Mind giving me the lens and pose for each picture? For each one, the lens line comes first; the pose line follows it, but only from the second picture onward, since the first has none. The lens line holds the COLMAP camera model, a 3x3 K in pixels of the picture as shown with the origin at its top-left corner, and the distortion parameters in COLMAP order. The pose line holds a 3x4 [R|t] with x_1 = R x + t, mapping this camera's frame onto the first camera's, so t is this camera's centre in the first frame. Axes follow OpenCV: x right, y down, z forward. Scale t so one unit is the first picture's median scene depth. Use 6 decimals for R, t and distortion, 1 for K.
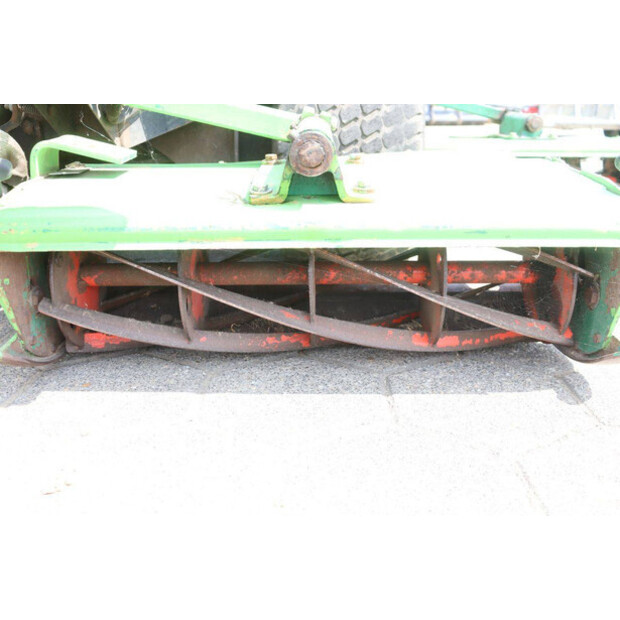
lens RADIAL K [[604.5, 0, 310.0], [0, 604.5, 310.0], [0, 0, 1]] dist [-0.055159, 0.018583]
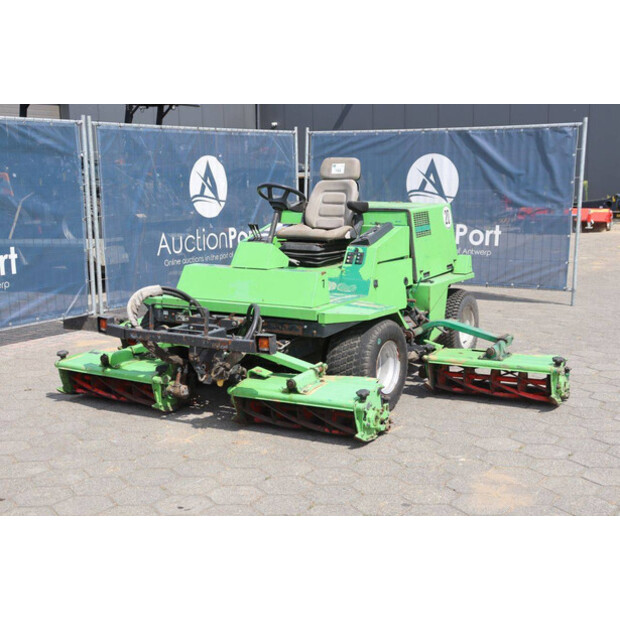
lens RADIAL K [[925.0, 0, 310.0], [0, 925.0, 310.0], [0, 0, 1]] dist [0.108275, 0.071844]
pose [[0.869316, 0.067575, -0.489615, 3.024062], [-0.144174, 0.982197, -0.120424, 0.025968], [0.472761, 0.175276, 0.863583, -4.419018]]
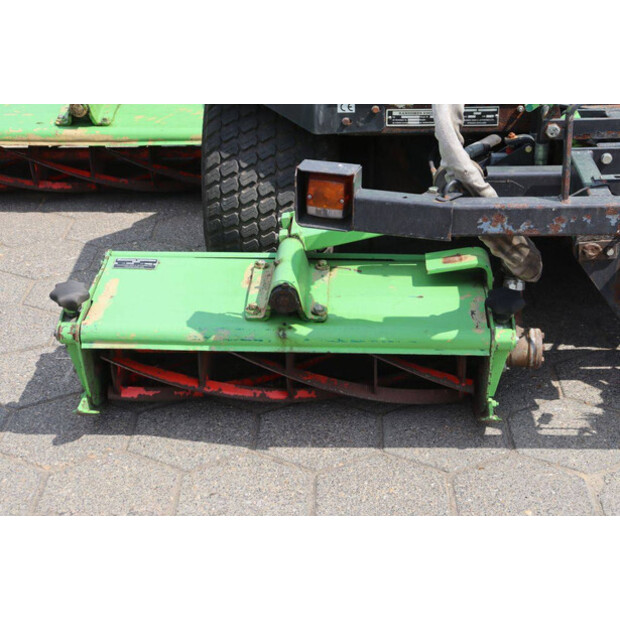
lens RADIAL K [[1141.4, 0, 310.0], [0, 1141.4, 310.0], [0, 0, 1]] dist [0.206699, 0.067156]
pose [[0.999783, -0.014743, -0.014746, -1.521842], [0.016663, 0.990013, 0.139989, -0.557585], [0.012535, -0.140205, 0.990043, -1.680128]]
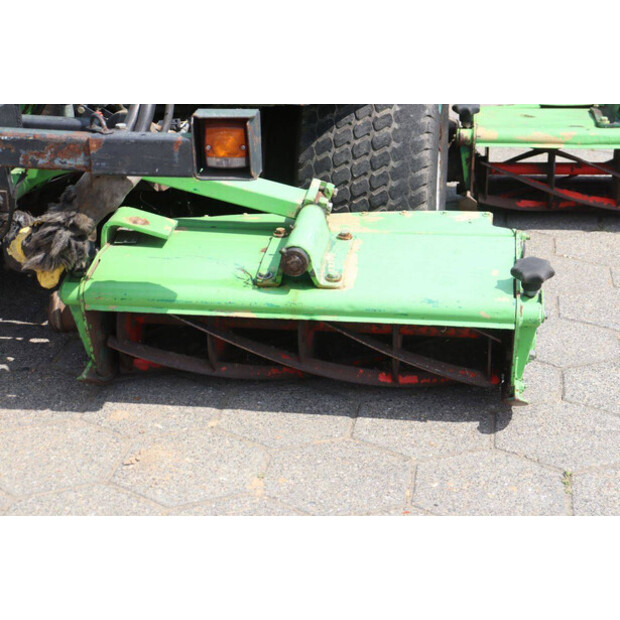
lens RADIAL K [[1228.2, 0, 310.0], [0, 1228.2, 310.0], [0, 0, 1]] dist [0.312141, 0.073759]
pose [[0.992123, 0.047791, -0.115794, 0.337568], [-0.041120, 0.997391, 0.059326, -0.262069], [0.118327, -0.054097, 0.991500, -1.752731]]
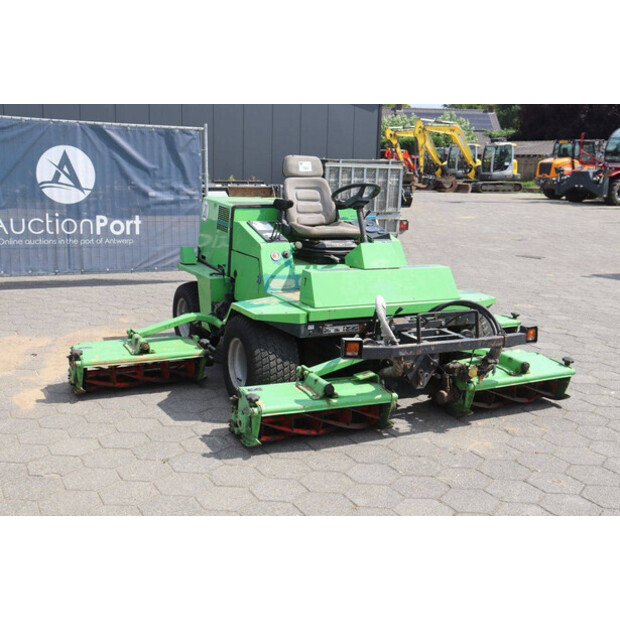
lens RADIAL K [[751.5, 0, 317.0], [0, 751.5, 310.0], [0, 0, 1]] dist [0.005419, 0.043469]
pose [[0.877273, -0.064091, 0.475694, -3.895223], [0.119278, 0.989067, -0.086714, -0.319826], [-0.464936, 0.132812, 0.875326, -3.322068]]
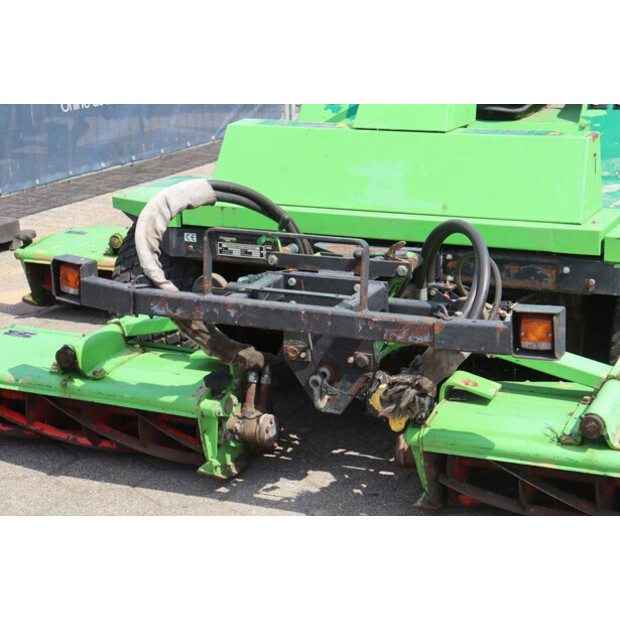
lens RADIAL K [[1392.4, 0, 311.9], [0, 1392.4, 300.8], [0, 0, 1]] dist [0.320373, 0.358248]
pose [[0.919805, 0.083379, -0.383414, 0.711310], [-0.104395, 0.993944, -0.034295, -0.329915], [0.378233, 0.071571, 0.922940, -2.866085]]
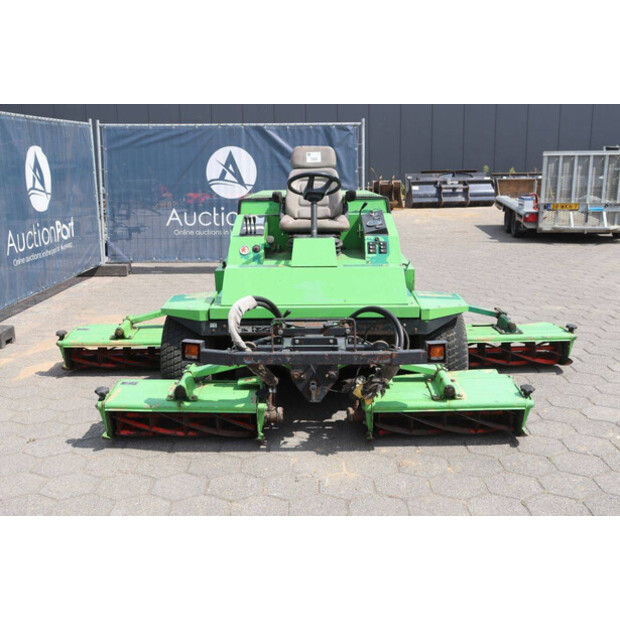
lens RADIAL K [[703.1, 0, 310.0], [0, 703.1, 310.0], [0, 0, 1]] dist [-0.040189, 0.034494]
pose [[0.999735, -0.013054, 0.018966, -0.909574], [0.014888, 0.994876, -0.099999, -0.280689], [-0.017563, 0.100255, 0.994807, -3.415849]]
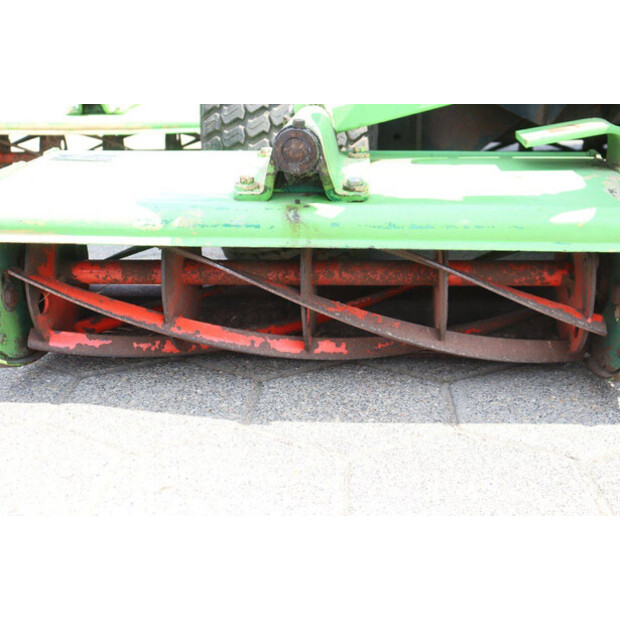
lens RADIAL K [[805.3, 0, 310.0], [0, 805.3, 310.0], [0, 0, 1]] dist [0.025909, 0.033831]
pose [[0.999022, -0.007750, -0.043523, -1.555095], [0.007982, 0.999955, 0.005158, -0.025641], [0.043481, -0.005501, 0.999039, -0.214997]]
